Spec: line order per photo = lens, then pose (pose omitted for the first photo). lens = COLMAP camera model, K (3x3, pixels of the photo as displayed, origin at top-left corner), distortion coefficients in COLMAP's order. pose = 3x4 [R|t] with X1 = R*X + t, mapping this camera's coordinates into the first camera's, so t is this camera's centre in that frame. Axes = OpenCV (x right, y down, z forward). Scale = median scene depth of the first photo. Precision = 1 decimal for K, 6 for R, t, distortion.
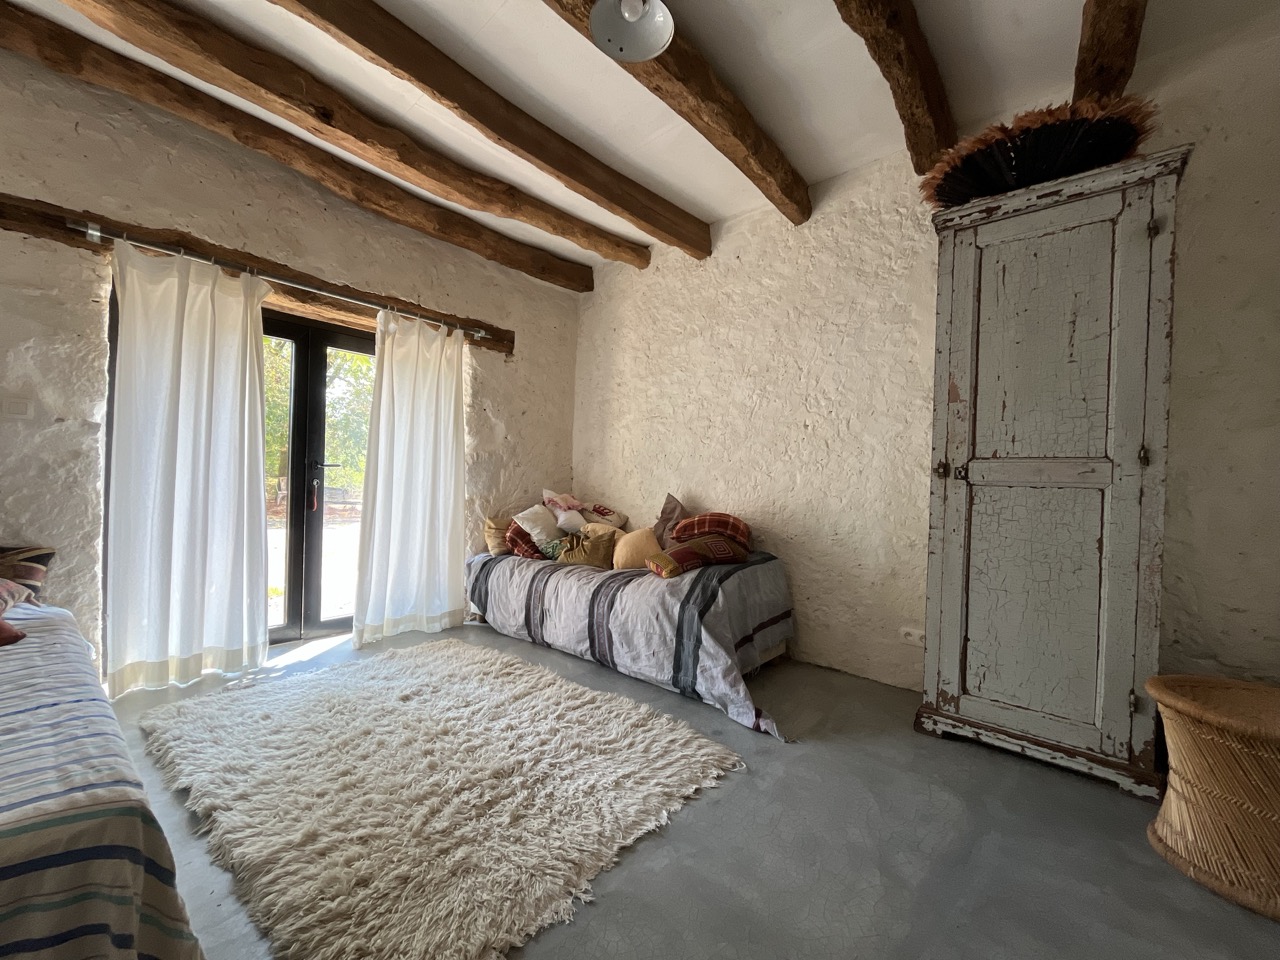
lens RADIAL K [[520.4, 0, 635.8], [0, 520.4, 481.9], [0, 0, 1]] dist [-0.003216, -0.000161]
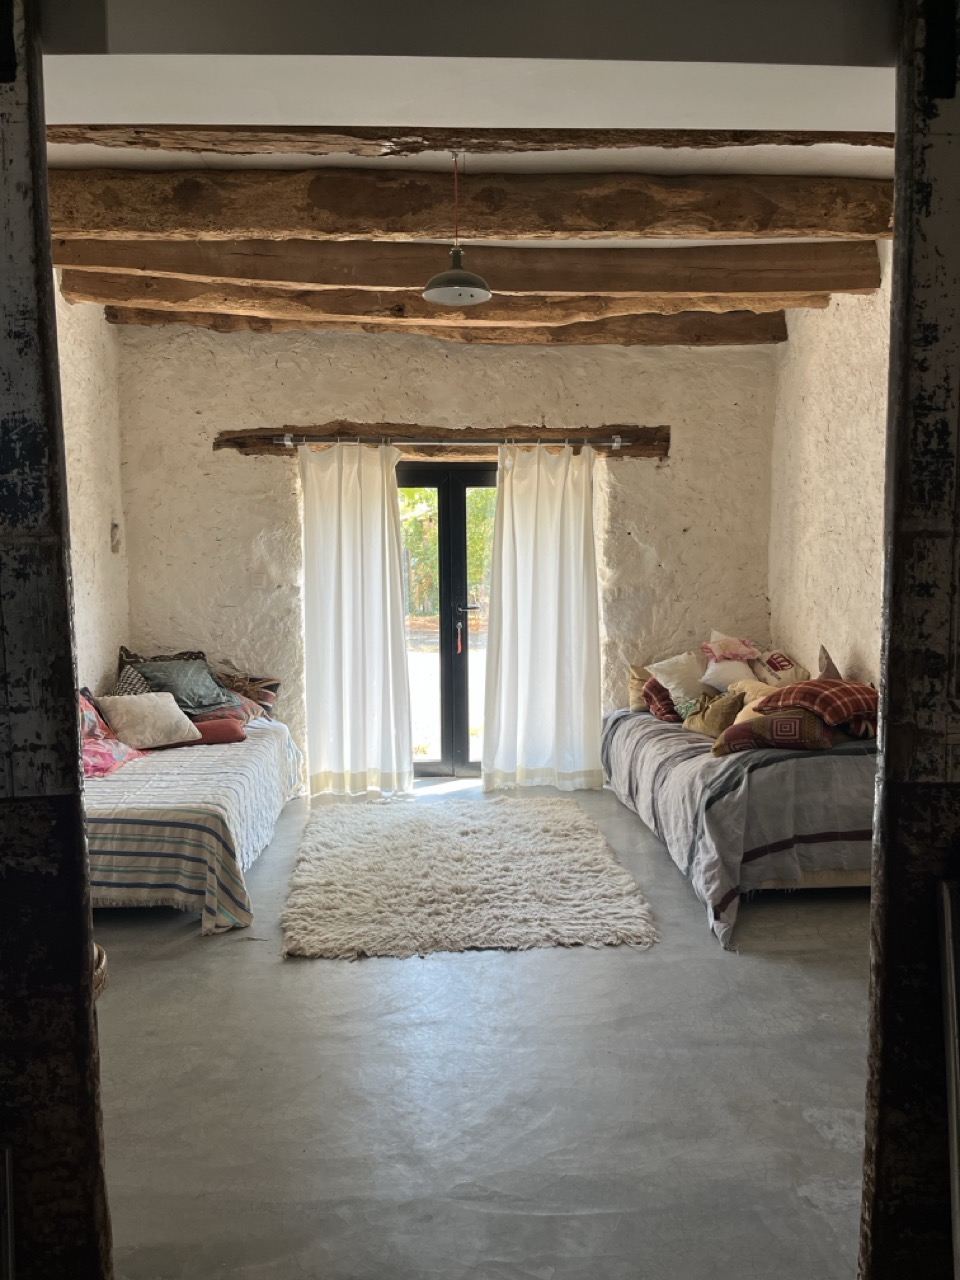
lens RADIAL K [[980.5, 0, 480.7], [0, 980.5, 643.5], [0, 0, 1]] dist [0.049554, -0.039770]
pose [[0.688637, 0.034428, -0.724288, 1.004317], [0.027186, 0.996944, 0.073237, -0.129004], [0.724596, -0.070124, 0.685596, -0.353574]]
